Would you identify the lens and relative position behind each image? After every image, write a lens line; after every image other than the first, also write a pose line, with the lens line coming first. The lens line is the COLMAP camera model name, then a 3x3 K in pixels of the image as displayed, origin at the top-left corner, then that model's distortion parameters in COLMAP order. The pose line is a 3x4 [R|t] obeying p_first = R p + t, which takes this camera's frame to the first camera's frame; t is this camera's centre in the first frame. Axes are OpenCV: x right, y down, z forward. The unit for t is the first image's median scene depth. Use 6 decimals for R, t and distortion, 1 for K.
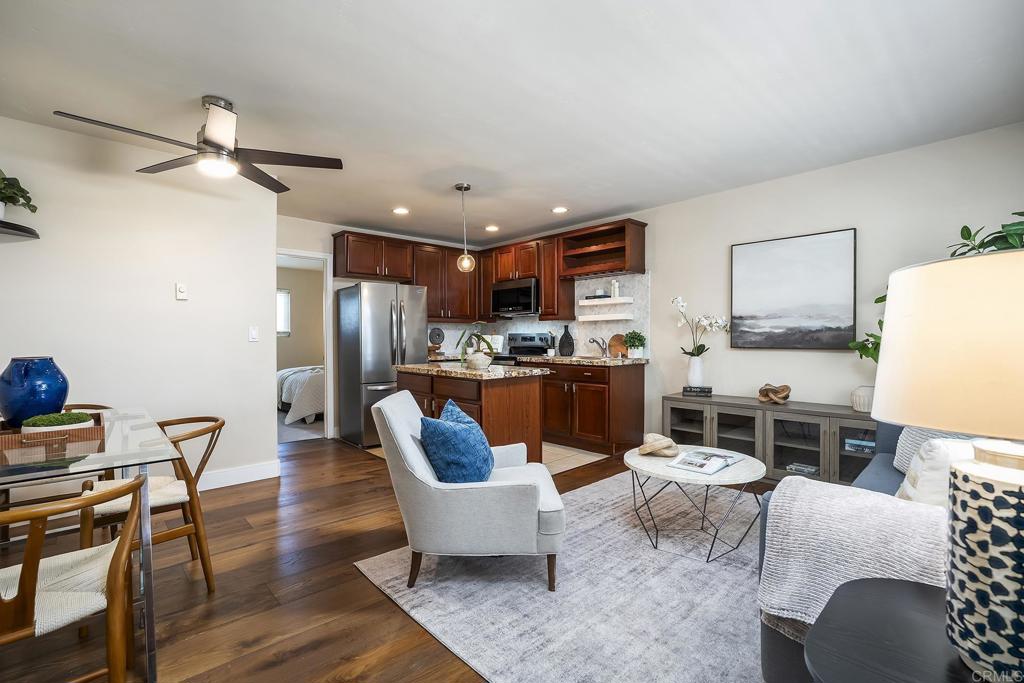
lens RADIAL K [[473.8, 0, 519.3], [0, 473.8, 362.6], [0, 0, 1]] dist [-0.053867, 0.024566]
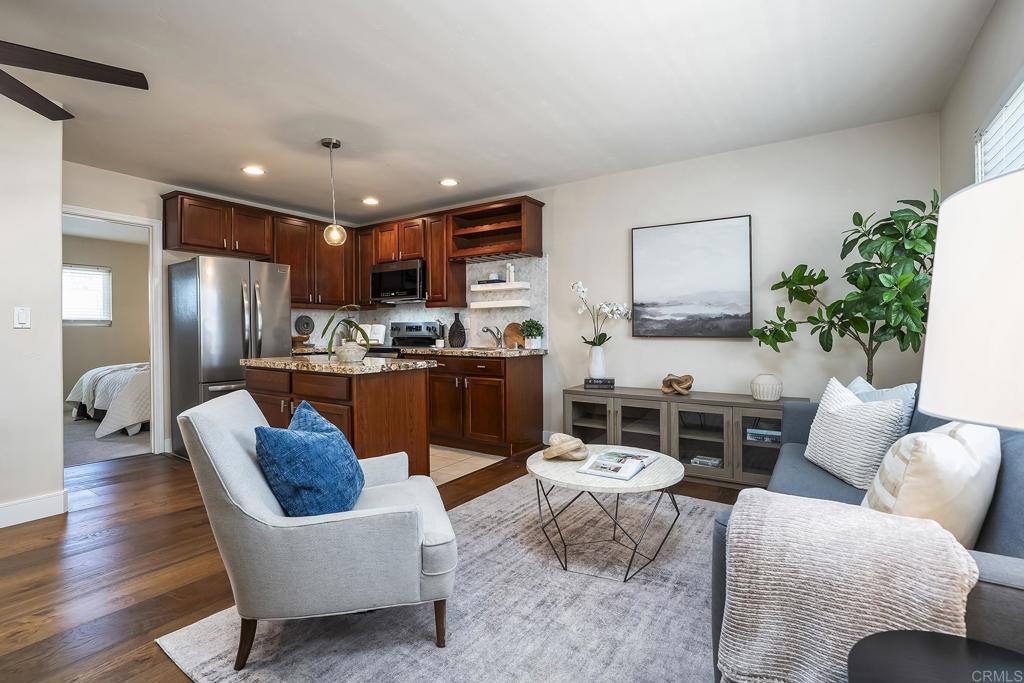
lens RADIAL K [[486.5, 0, 525.3], [0, 486.5, 346.4], [0, 0, 1]] dist [-0.062475, 0.045709]
pose [[0.972063, -0.005327, 0.234660, 0.011846], [0.010469, 0.999732, -0.020671, 0.006267], [-0.234487, 0.022550, 0.971858, 0.101803]]
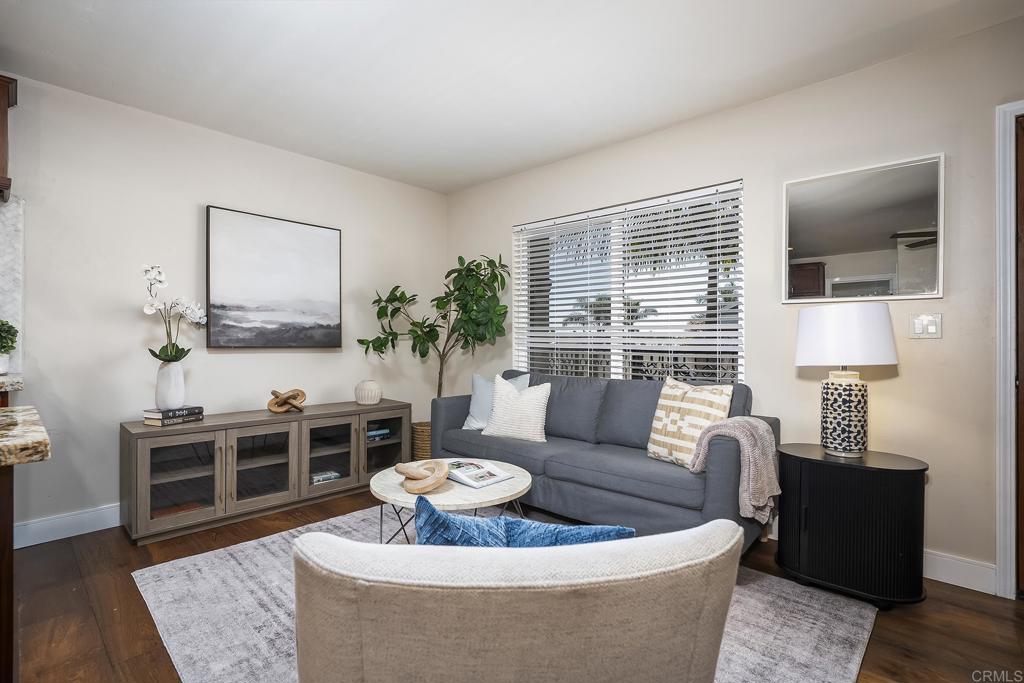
lens RADIAL K [[490.7, 0, 512.0], [0, 490.7, 341.5], [0, 0, 1]] dist [-0.002786, 0.013167]
pose [[-0.050950, 0.004785, 0.998690, -0.323273], [0.045065, 0.998981, -0.002487, -0.018336], [-0.997684, 0.044880, -0.051114, 0.578543]]
